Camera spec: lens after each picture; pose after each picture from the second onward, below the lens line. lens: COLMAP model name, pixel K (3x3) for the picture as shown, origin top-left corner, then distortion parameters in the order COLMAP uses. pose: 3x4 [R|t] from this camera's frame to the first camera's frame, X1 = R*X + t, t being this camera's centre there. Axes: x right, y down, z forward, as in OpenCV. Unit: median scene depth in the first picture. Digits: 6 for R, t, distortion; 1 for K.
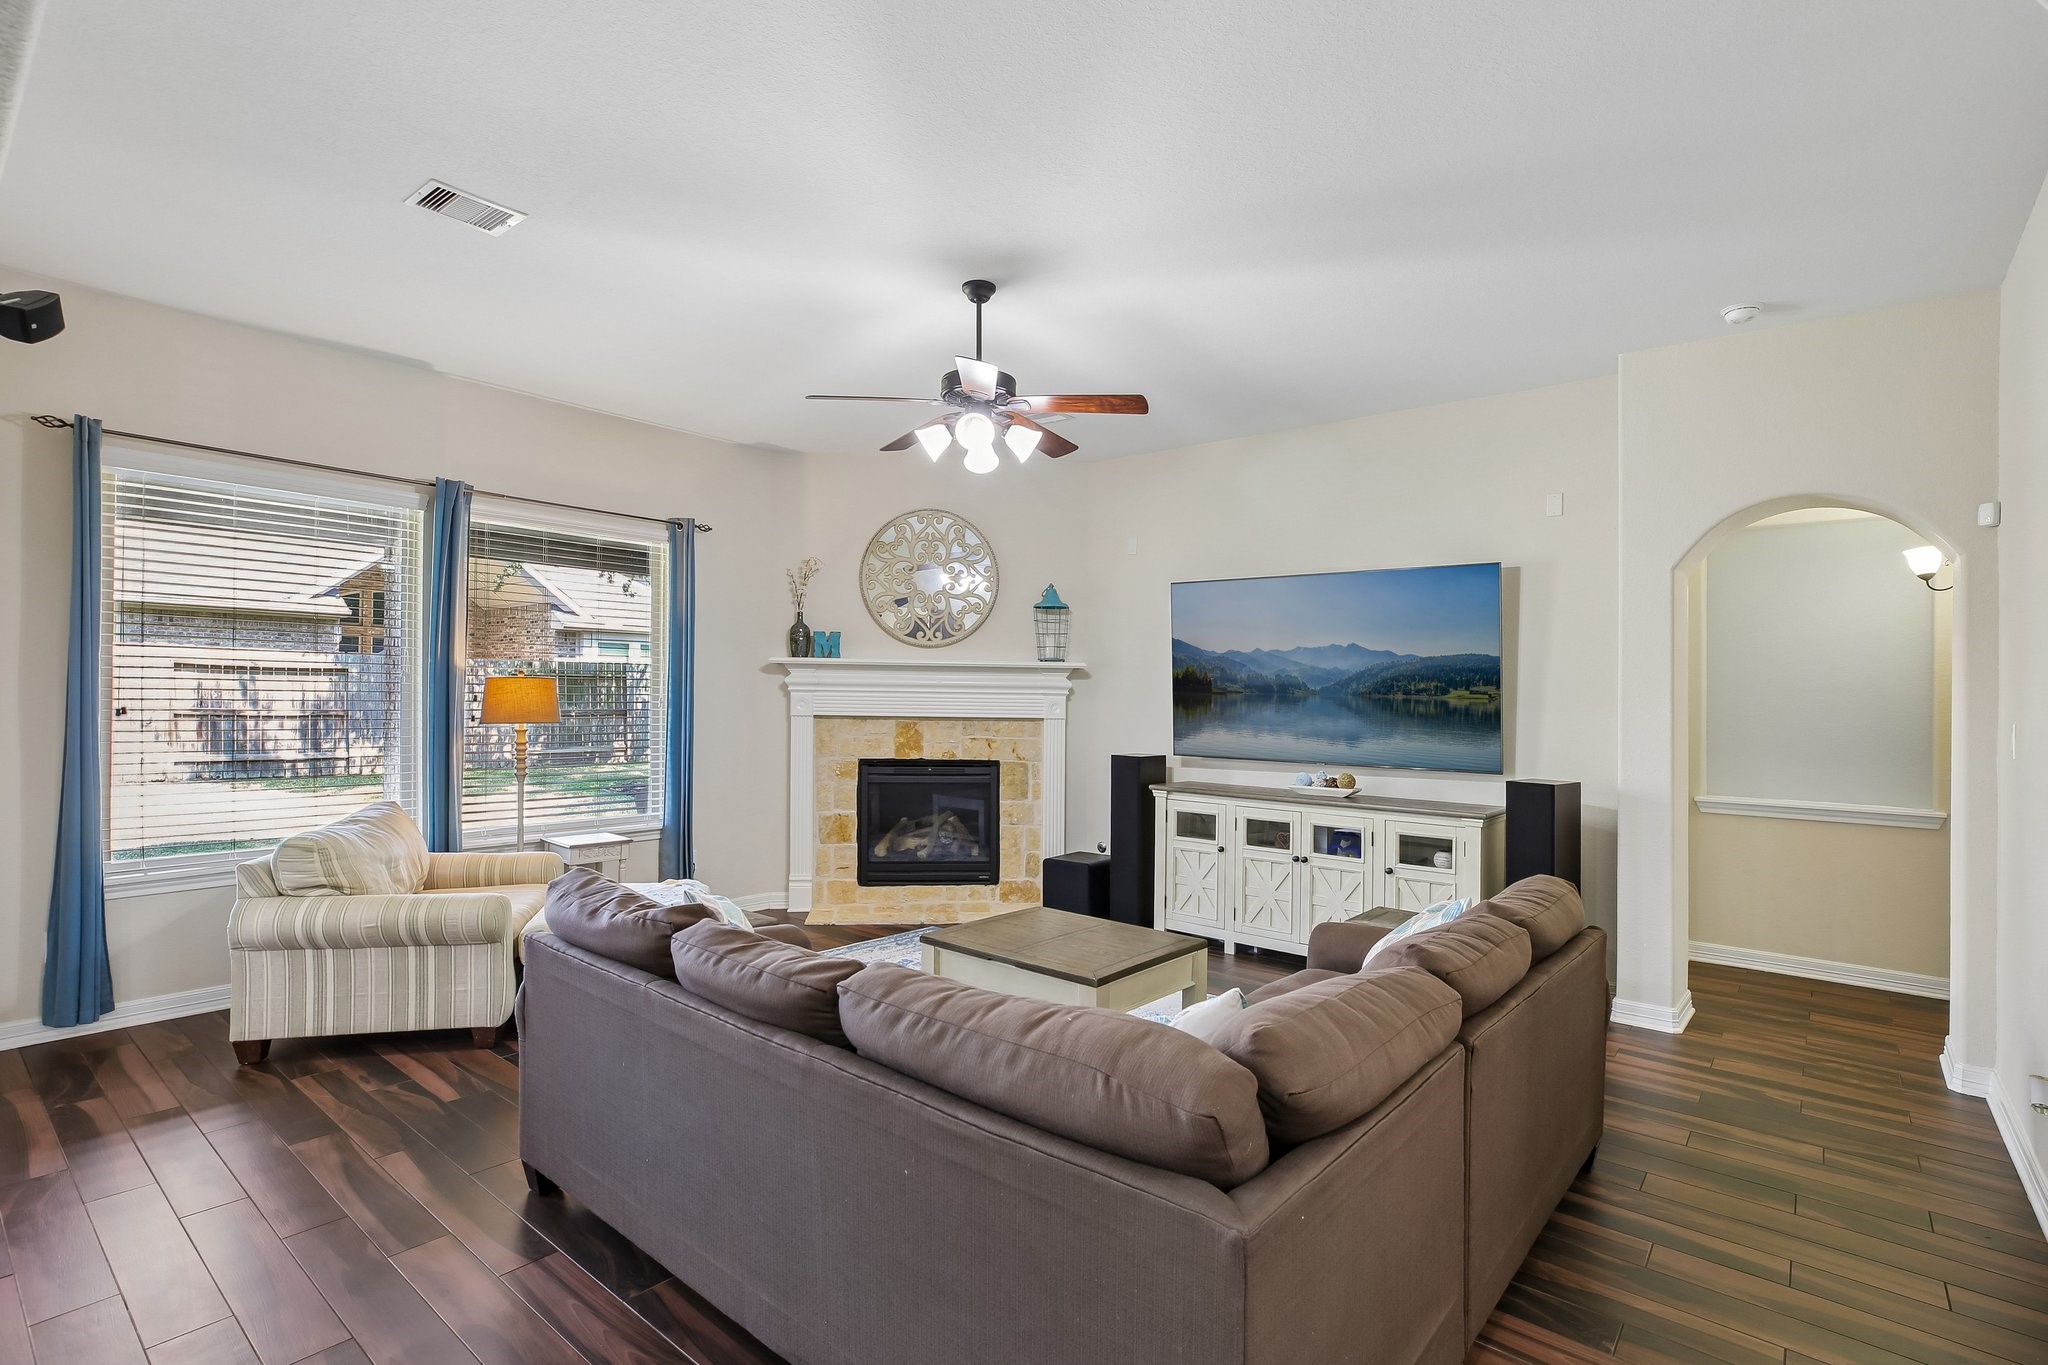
lens RADIAL K [[948.3, 0, 1021.5], [0, 948.3, 682.9], [0, 0, 1]] dist [-0.035364, 0.008000]
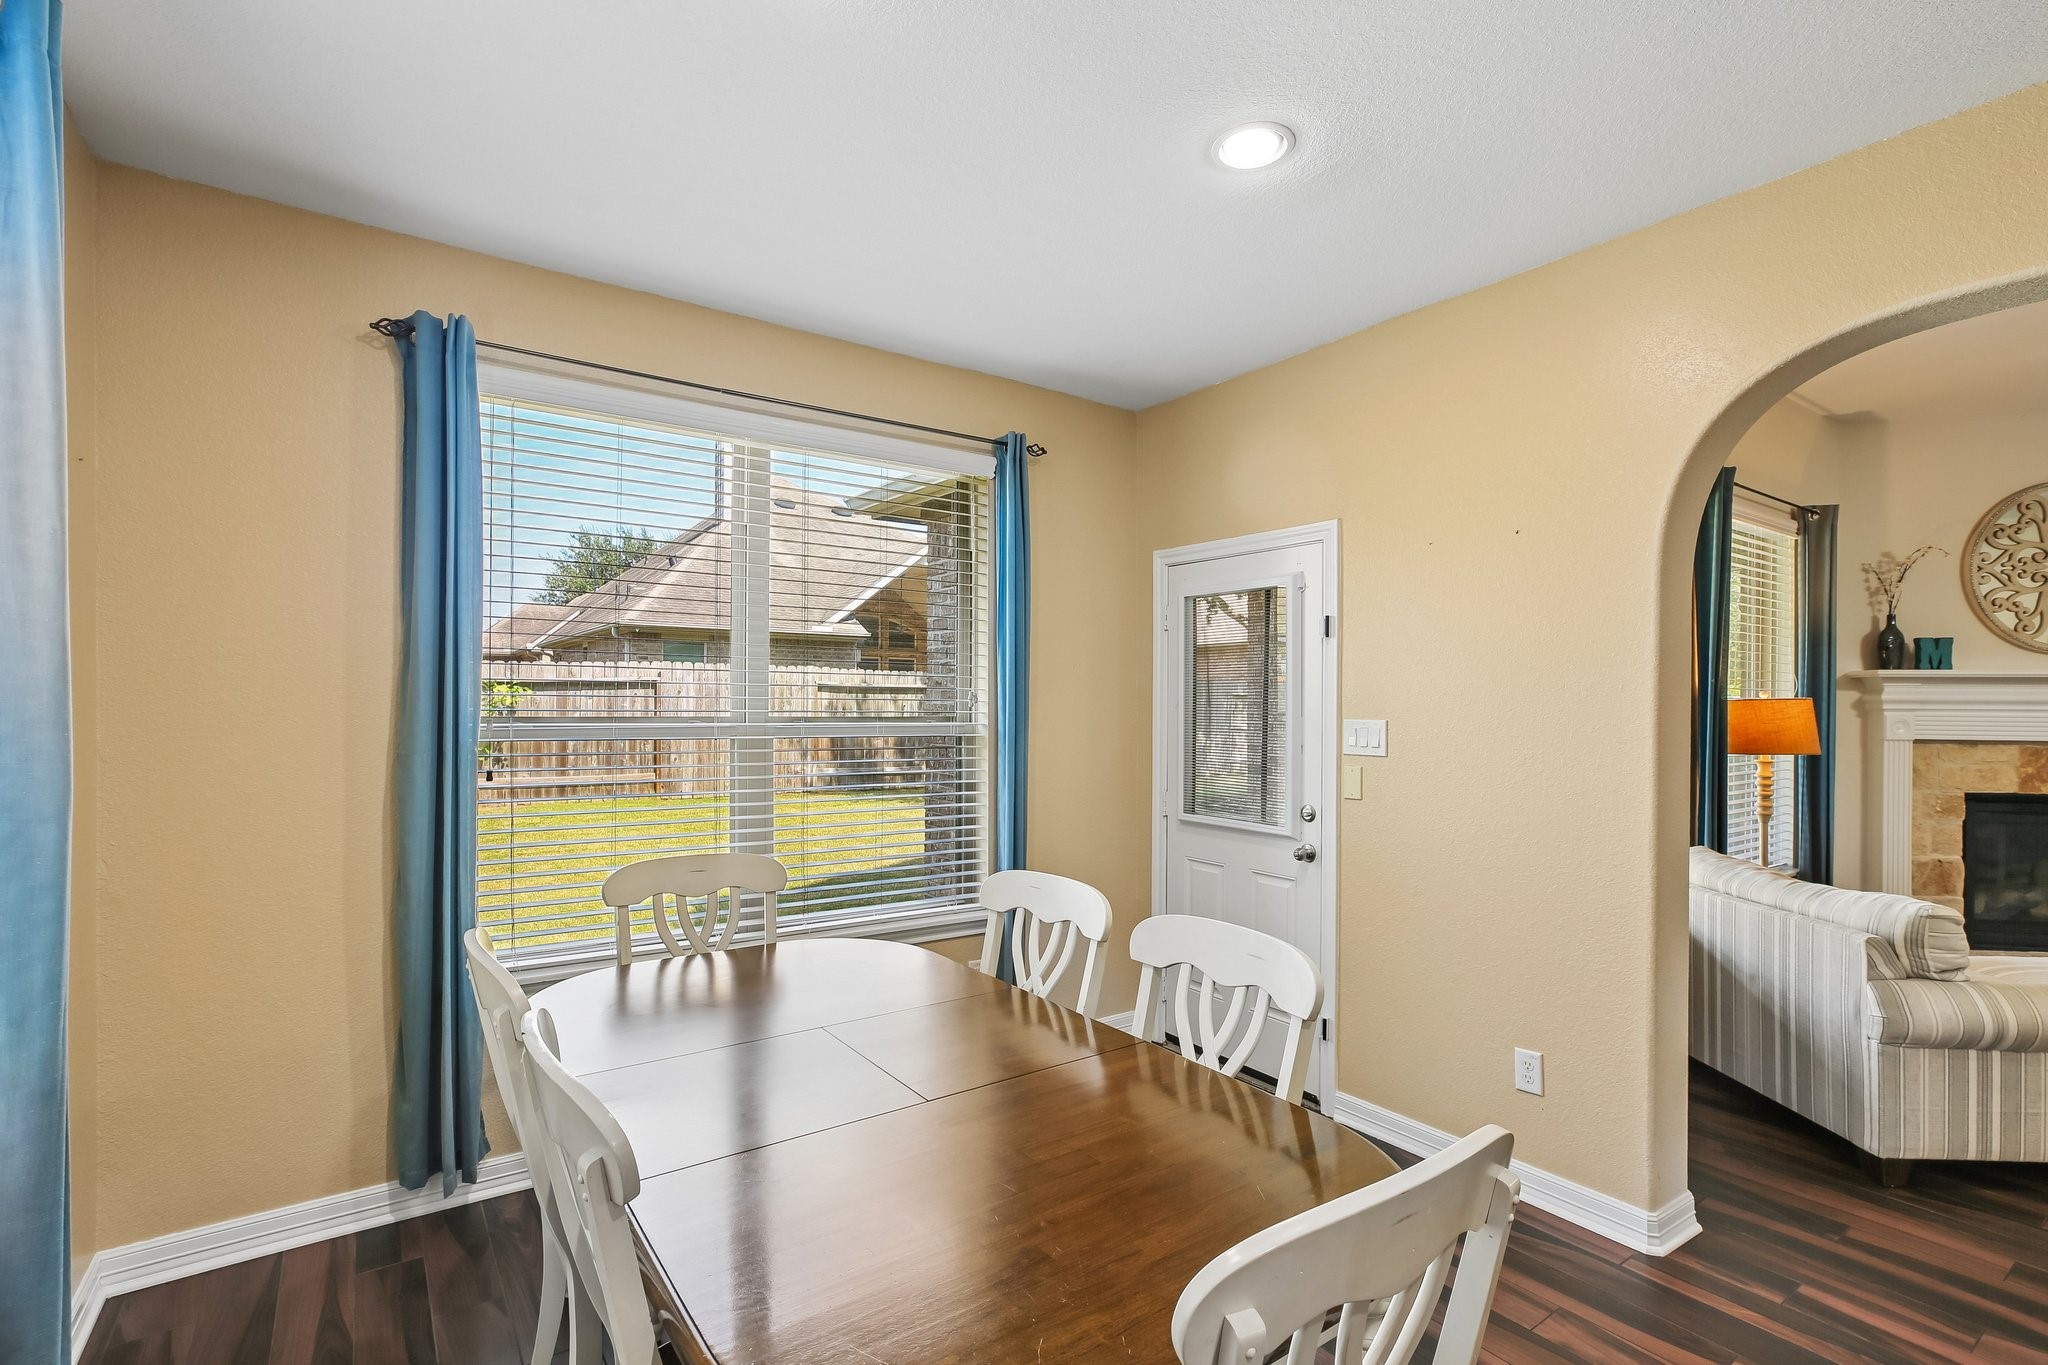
lens RADIAL K [[948.3, 0, 1035.8], [0, 948.3, 692.8], [0, 0, 1]] dist [-0.035364, 0.008000]
pose [[0.961935, -0.010179, -0.273090, -0.724060], [0.009554, 0.999948, -0.003618, -0.010650], [0.273113, 0.000871, 0.961982, 0.020053]]
